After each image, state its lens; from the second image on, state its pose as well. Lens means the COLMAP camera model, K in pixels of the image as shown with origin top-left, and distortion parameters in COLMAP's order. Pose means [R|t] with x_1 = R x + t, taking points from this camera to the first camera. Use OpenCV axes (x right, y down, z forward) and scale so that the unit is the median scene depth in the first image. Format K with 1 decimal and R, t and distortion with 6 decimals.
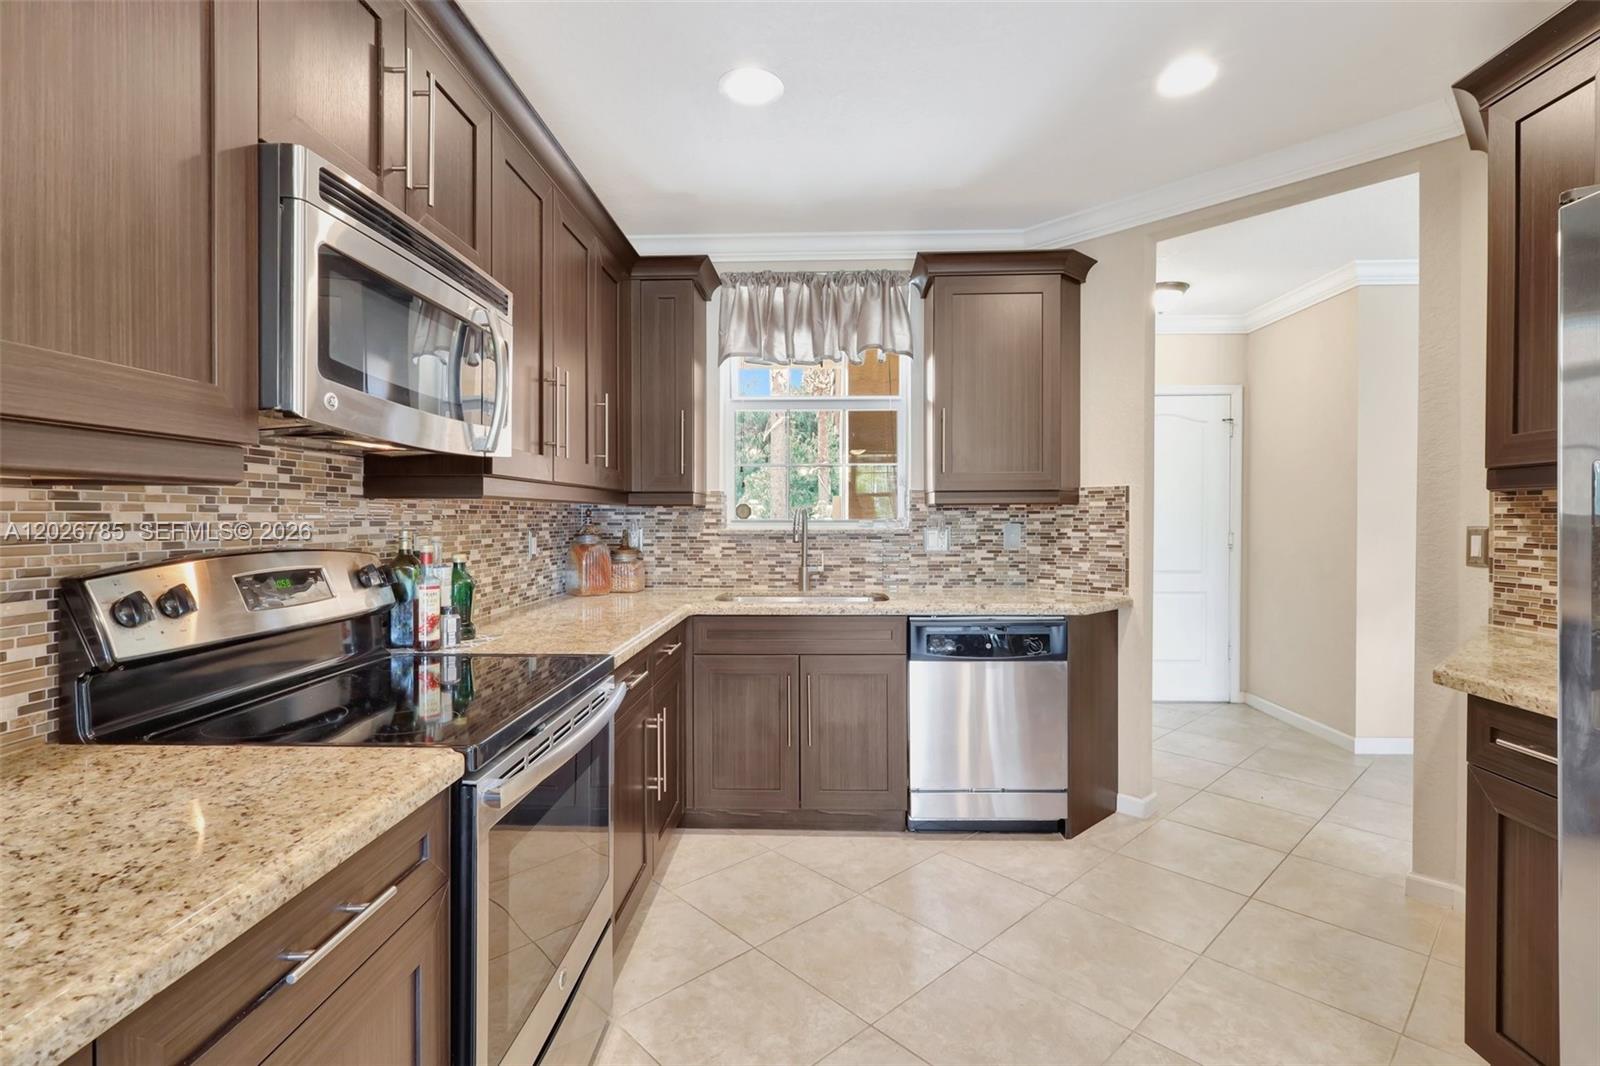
lens RADIAL K [[740.9, 0, 800.9], [0, 740.9, 515.9], [0, 0, 1]] dist [-0.001100, 0.000114]
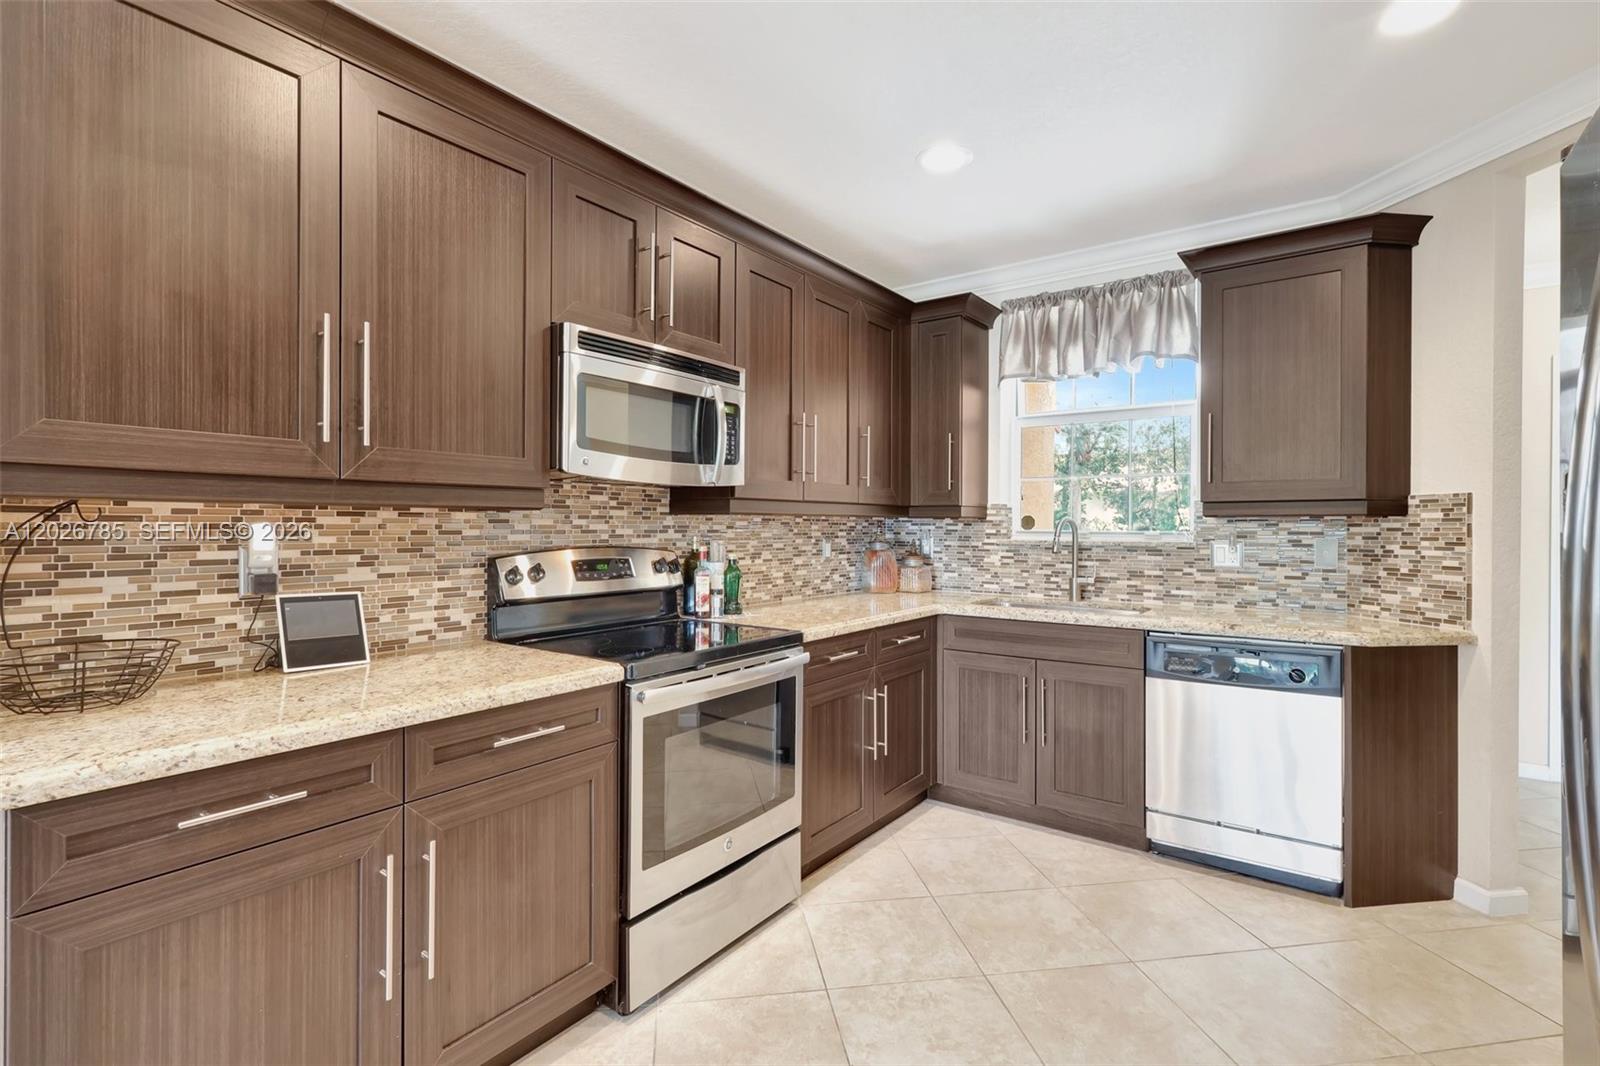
lens RADIAL K [[746.9, 0, 801.8], [0, 746.9, 517.0], [0, 0, 1]] dist [-0.002266, 0.000345]
pose [[0.827412, -0.001060, -0.561595, 0.293812], [-0.004846, 0.999948, -0.009028, -0.003699], [0.561575, 0.010192, 0.827363, -0.066921]]
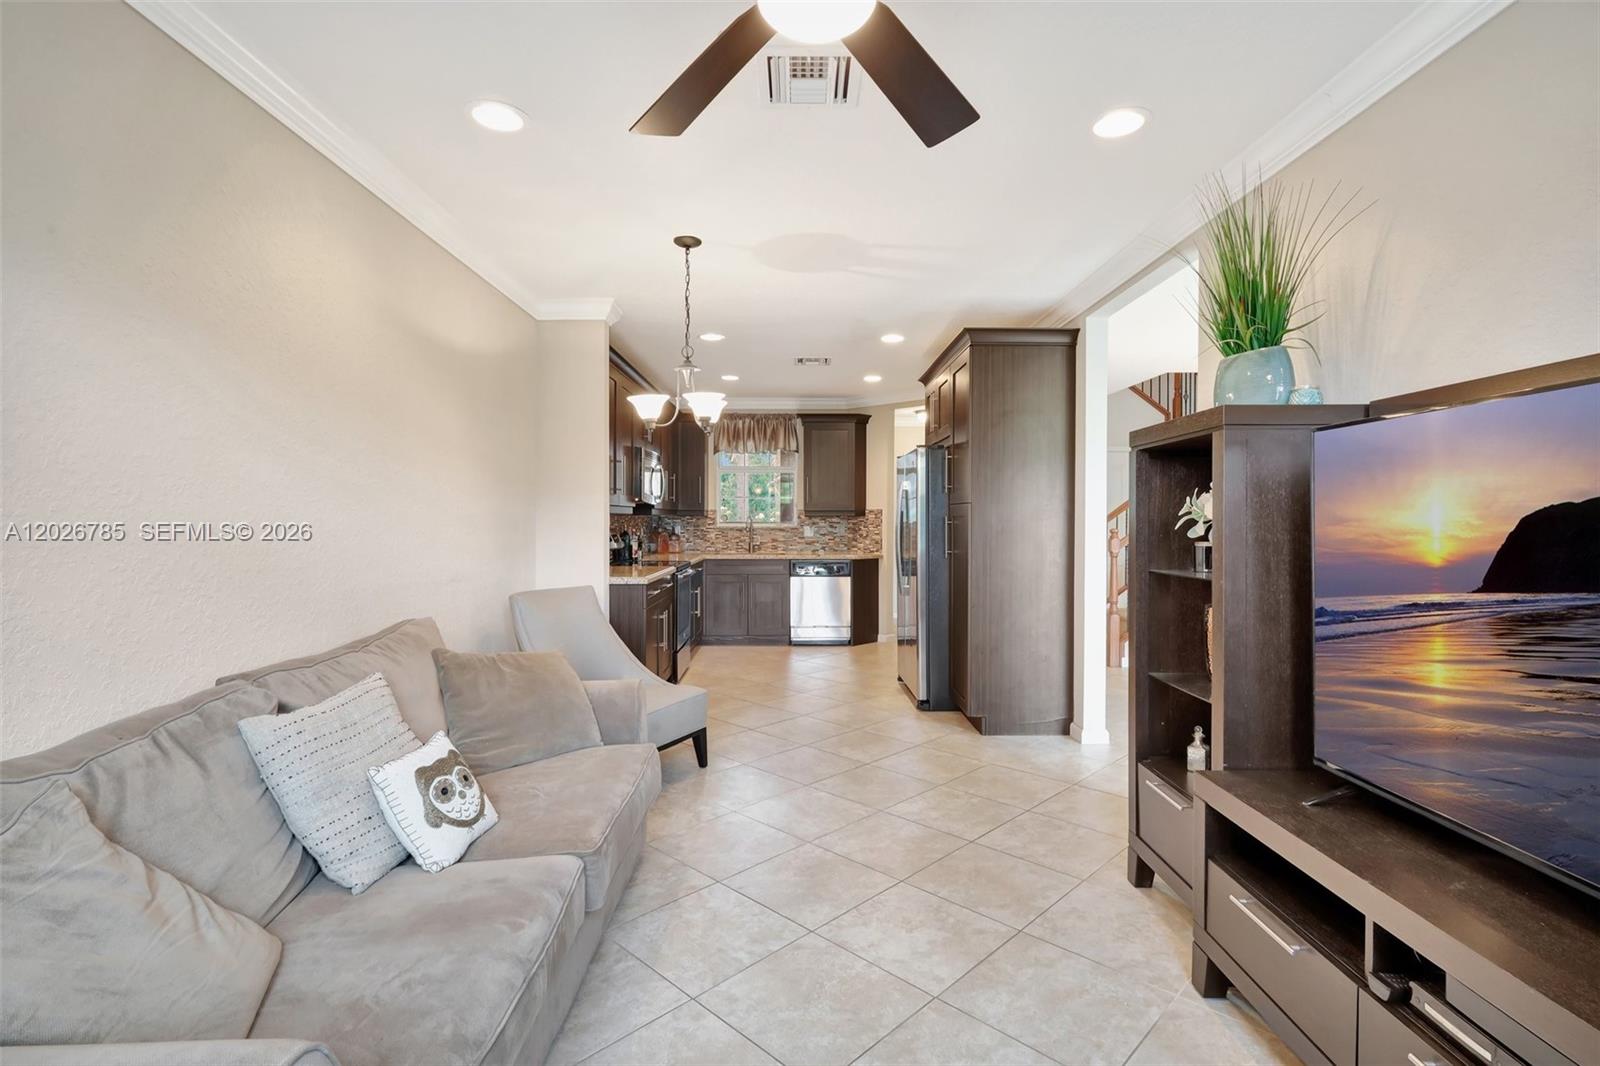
lens RADIAL K [[746.9, 0, 801.8], [0, 746.9, 517.0], [0, 0, 1]] dist [-0.002266, 0.000345]
pose [[0.998860, 0.003520, 0.047604, 0.055595], [-0.003441, 0.999993, -0.001748, -0.008490], [-0.047610, 0.001582, 0.998865, -1.460337]]
